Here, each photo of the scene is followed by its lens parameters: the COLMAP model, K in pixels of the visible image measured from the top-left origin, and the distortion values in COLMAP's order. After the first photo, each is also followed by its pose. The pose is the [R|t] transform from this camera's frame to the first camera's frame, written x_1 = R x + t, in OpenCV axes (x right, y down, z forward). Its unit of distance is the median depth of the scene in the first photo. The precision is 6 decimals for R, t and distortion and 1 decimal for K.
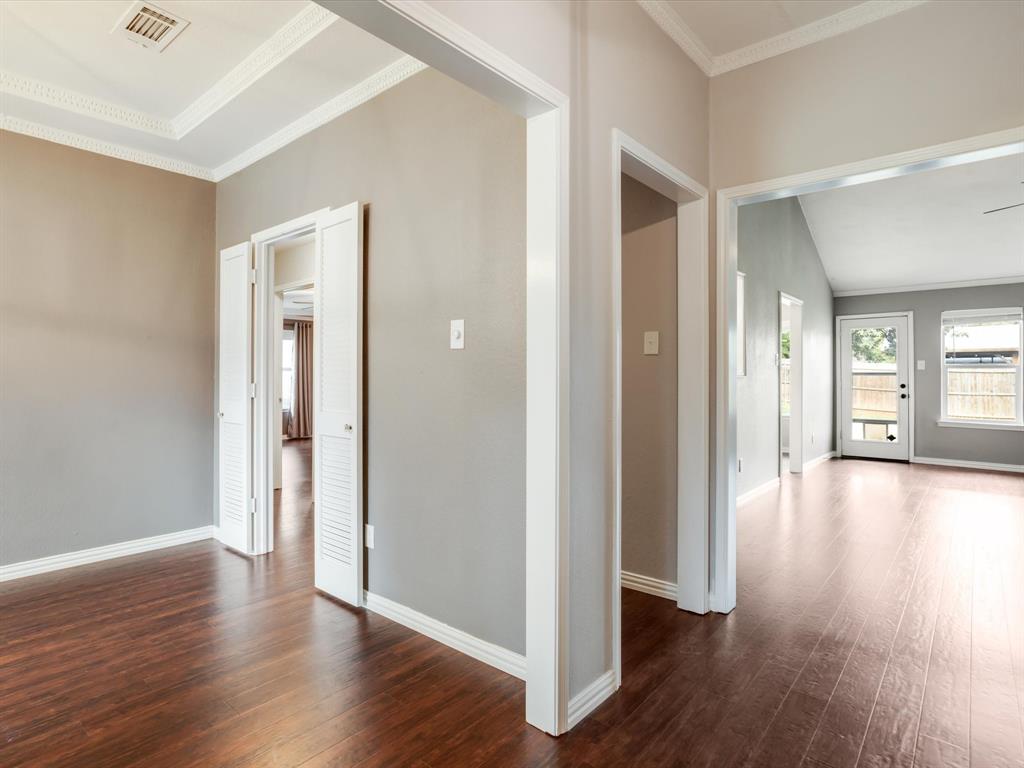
lens RADIAL K [[553.7, 0, 499.2], [0, 553.7, 371.8], [0, 0, 1]] dist [-0.024042, 0.013799]
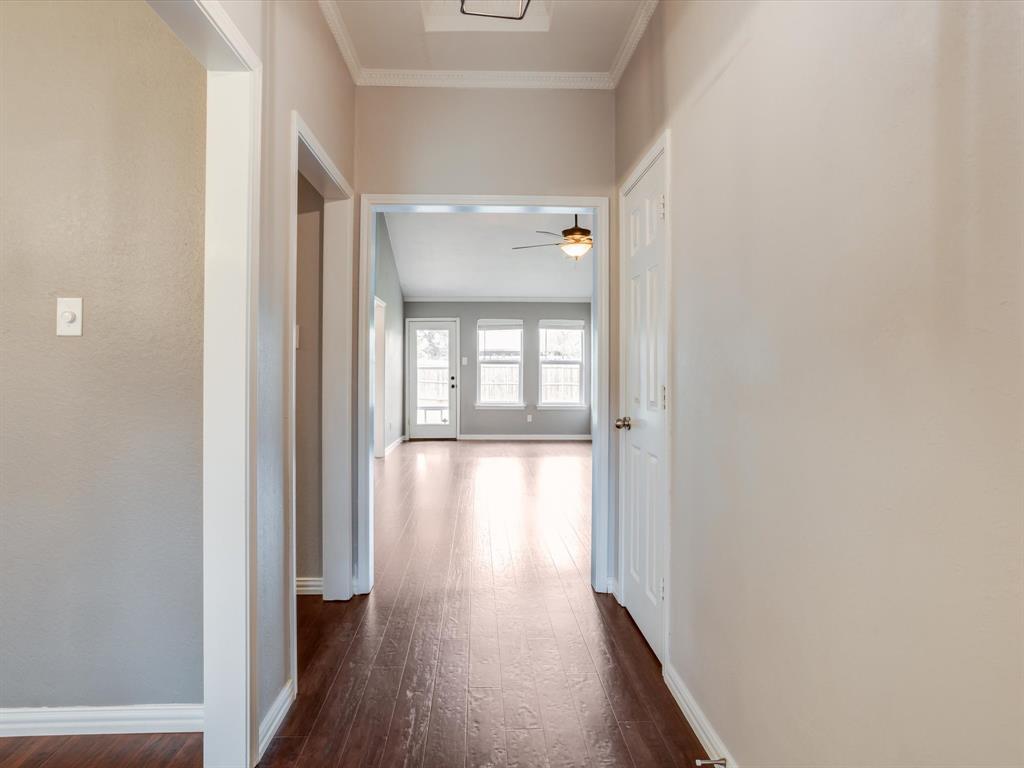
lens RADIAL K [[558.2, 0, 490.8], [0, 558.2, 367.8], [0, 0, 1]] dist [-0.042064, 0.024396]
pose [[0.737830, -0.000014, 0.674986, -0.134384], [-0.001902, 0.999996, 0.002100, -0.000215], [-0.674984, -0.002833, 0.737827, 0.048789]]
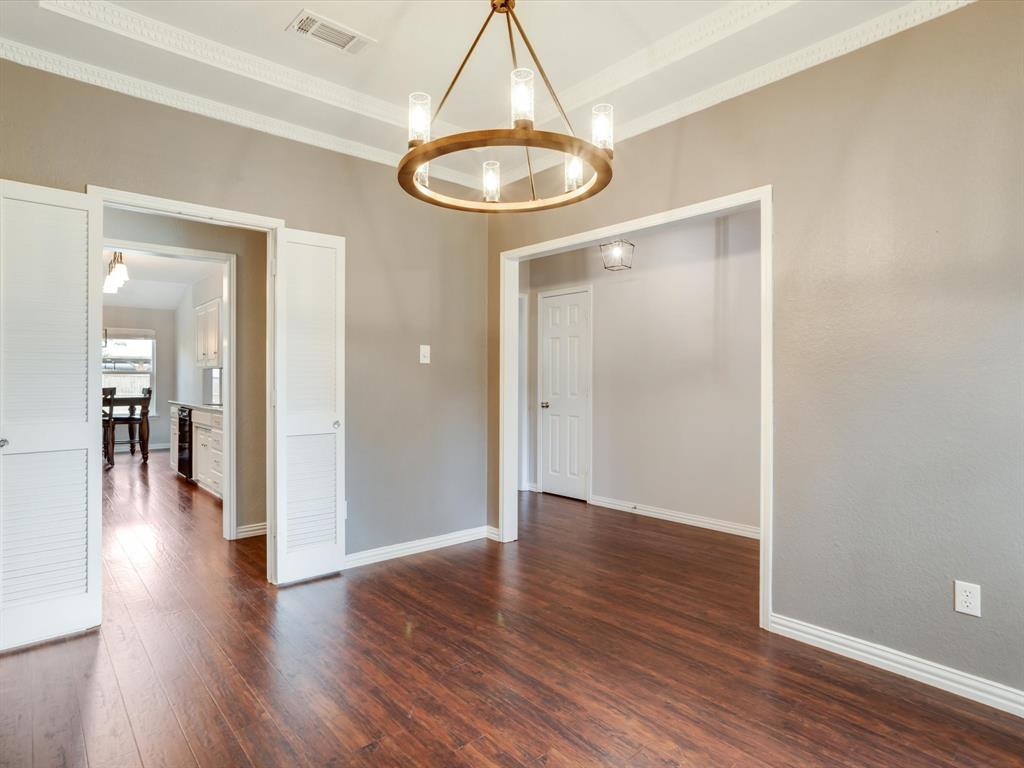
lens RADIAL K [[558.2, 0, 490.8], [0, 558.2, 367.8], [0, 0, 1]] dist [-0.042064, 0.024396]
pose [[0.159960, 0.021034, 0.986899, -1.397593], [-0.007565, 0.999770, -0.020083, 0.001572], [-0.987094, -0.004253, 0.160083, 0.474956]]
